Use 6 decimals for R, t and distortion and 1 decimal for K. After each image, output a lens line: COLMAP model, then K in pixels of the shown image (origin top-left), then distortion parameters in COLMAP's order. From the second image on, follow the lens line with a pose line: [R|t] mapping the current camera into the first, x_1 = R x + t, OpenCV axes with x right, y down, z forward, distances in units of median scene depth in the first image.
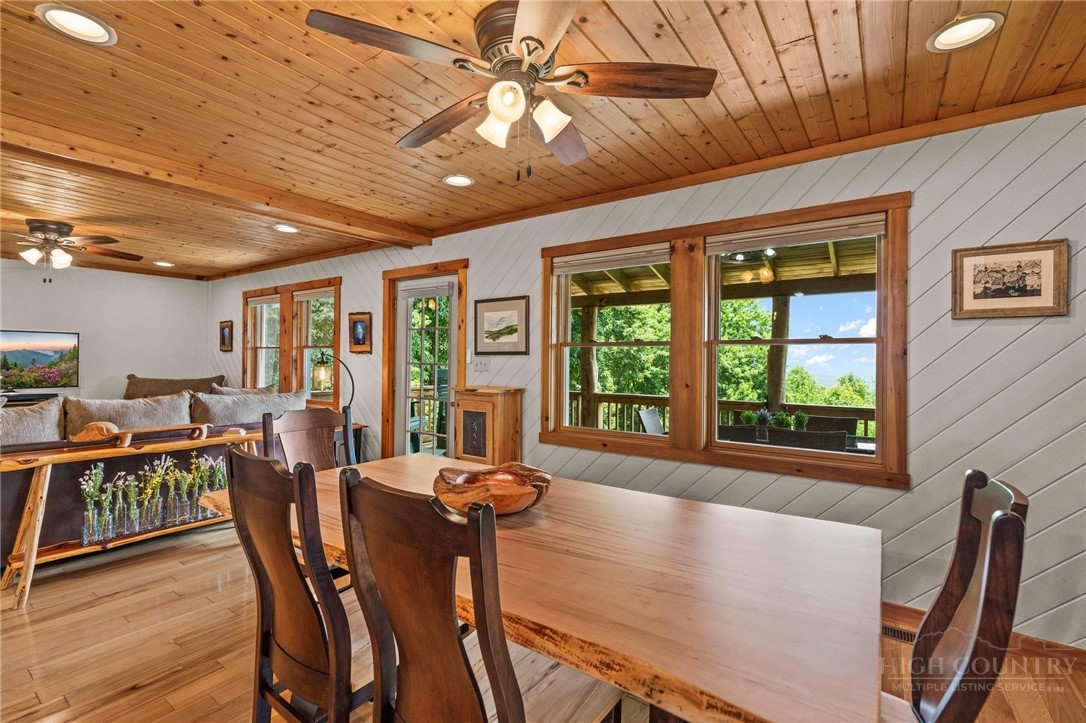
lens RADIAL K [[490.0, 0, 539.9], [0, 490.0, 358.3], [0, 0, 1]] dist [-0.004812, 0.001162]
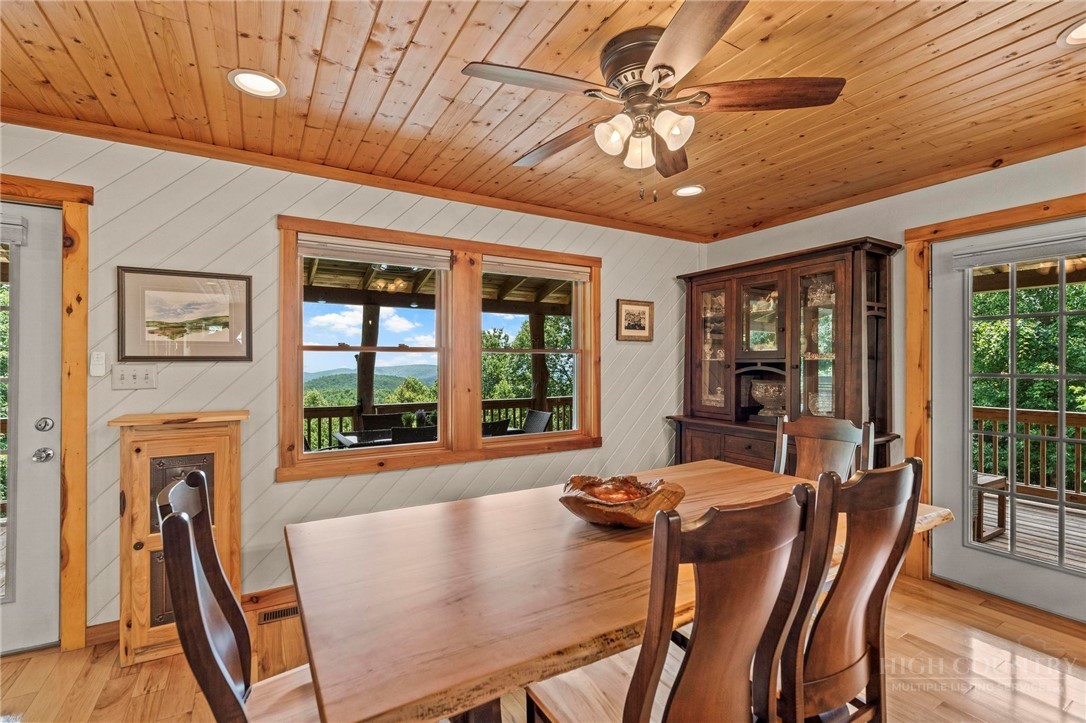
lens RADIAL K [[490.0, 0, 542.2], [0, 490.0, 361.5], [0, 0, 1]] dist [-0.004812, 0.001162]
pose [[0.400829, -0.001361, 0.916152, -0.511109], [0.005427, 0.999985, -0.000889, -0.004323], [-0.916137, 0.005329, 0.400830, 0.358990]]
